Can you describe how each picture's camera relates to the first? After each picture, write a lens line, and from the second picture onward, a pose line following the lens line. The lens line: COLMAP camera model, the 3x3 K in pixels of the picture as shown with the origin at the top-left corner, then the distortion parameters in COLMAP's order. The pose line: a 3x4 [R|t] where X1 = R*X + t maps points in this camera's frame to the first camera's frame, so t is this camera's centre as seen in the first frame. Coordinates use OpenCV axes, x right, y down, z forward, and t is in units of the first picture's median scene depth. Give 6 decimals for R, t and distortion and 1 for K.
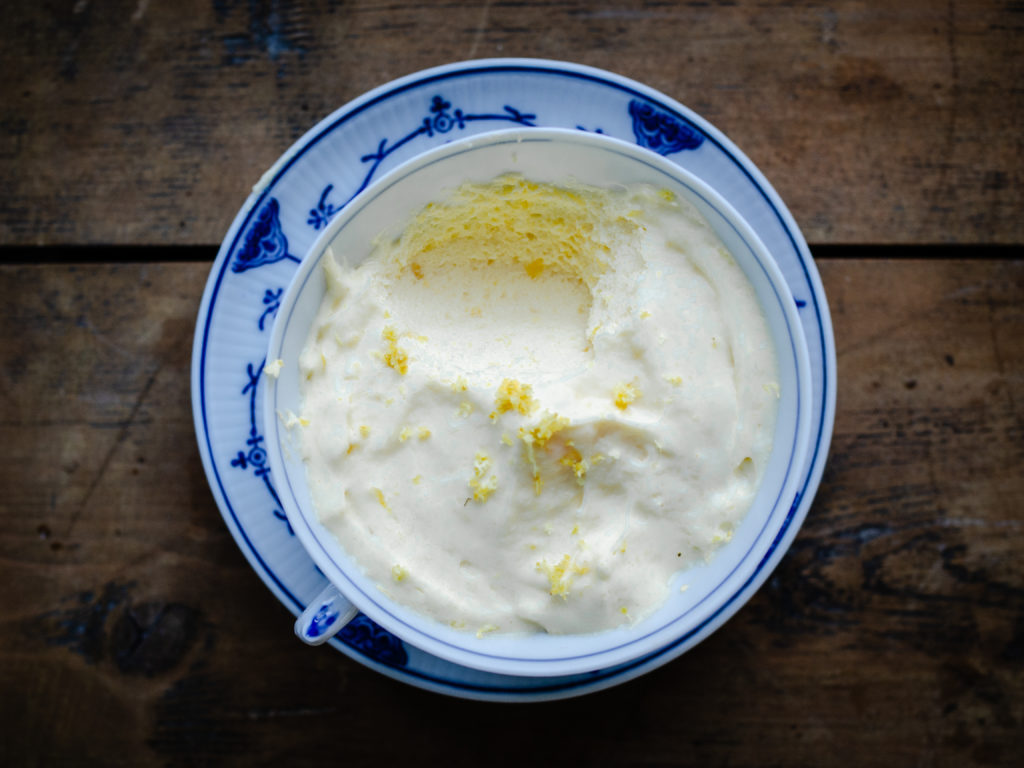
lens RADIAL K [[1501.4, 0, 512.0], [0, 1501.4, 384.0], [0, 0, 1]] dist [-0.153541, 0.091905]
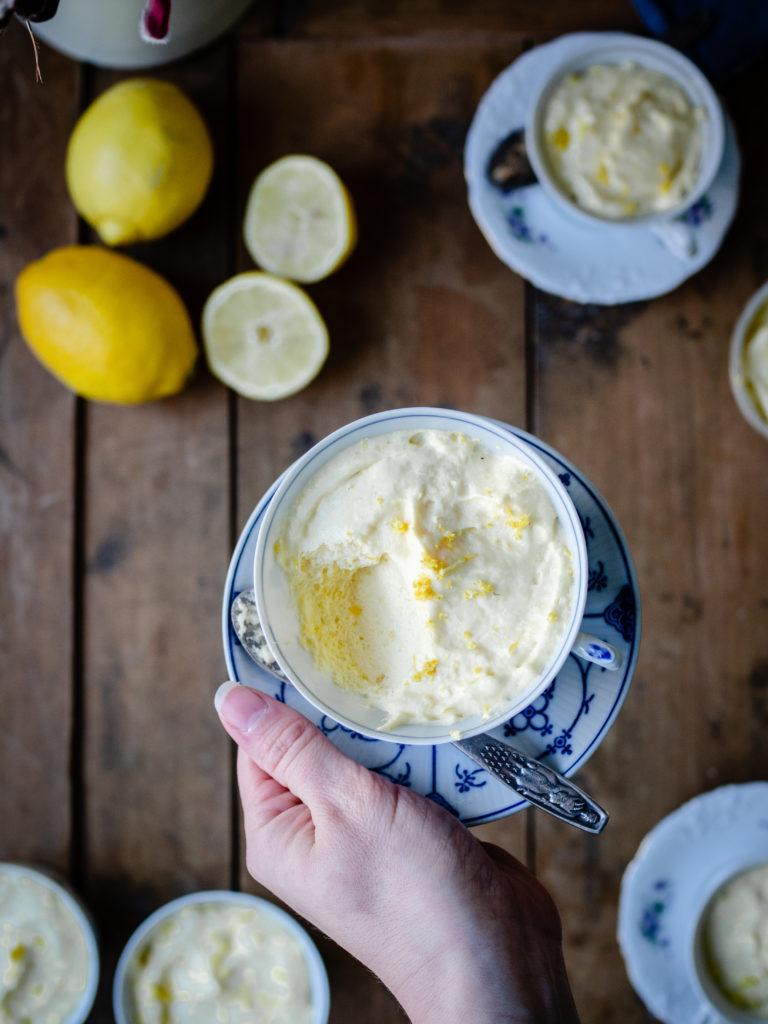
lens RADIAL K [[1501.4, 0, 384.0], [0, 1501.4, 512.0], [0, 0, 1]] dist [-0.153541, 0.091905]
pose [[-0.349245, -0.926157, 0.142342, -0.133172], [0.923014, -0.366205, -0.118061, 0.187322], [0.161470, 0.090152, 0.982751, -0.588666]]
